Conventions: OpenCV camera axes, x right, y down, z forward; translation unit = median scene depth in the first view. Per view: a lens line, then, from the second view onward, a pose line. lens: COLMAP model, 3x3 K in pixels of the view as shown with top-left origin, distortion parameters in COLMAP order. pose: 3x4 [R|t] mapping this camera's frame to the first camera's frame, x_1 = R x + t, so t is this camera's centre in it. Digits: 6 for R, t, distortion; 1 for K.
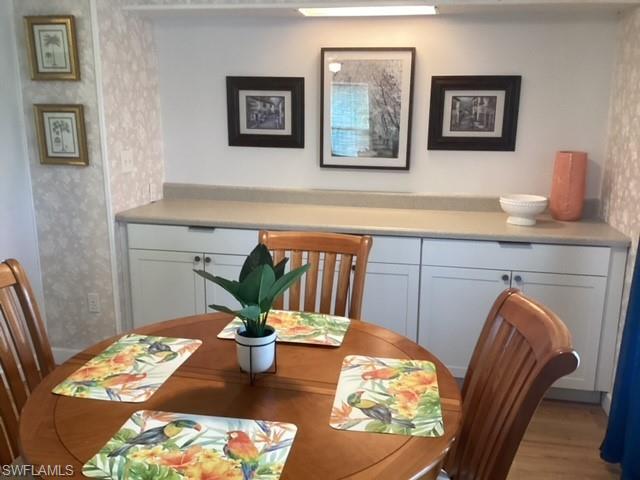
lens RADIAL K [[580.6, 0, 320.0], [0, 580.6, 240.2], [0, 0, 1]] dist [0.007956, 0.000000]
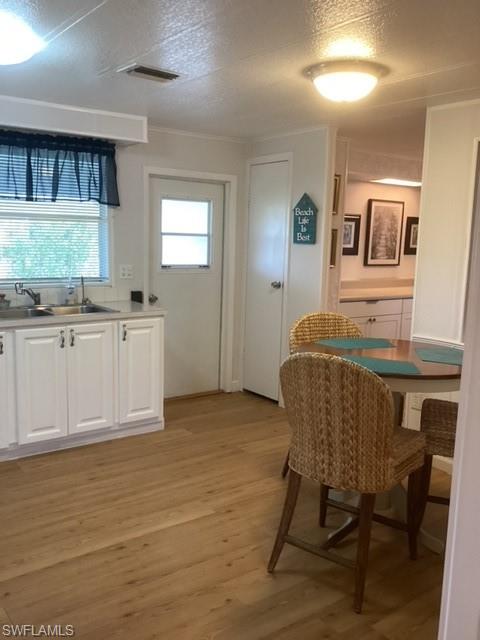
lens RADIAL K [[580.6, 0, 237.4], [0, 580.6, 320.4], [0, 0, 1]] dist [0.007956, 0.000000]
pose [[0.689756, -0.101397, 0.716907, -1.577654], [0.139131, 0.990255, 0.006196, -0.029604], [-0.710549, 0.095470, 0.697141, 0.081220]]
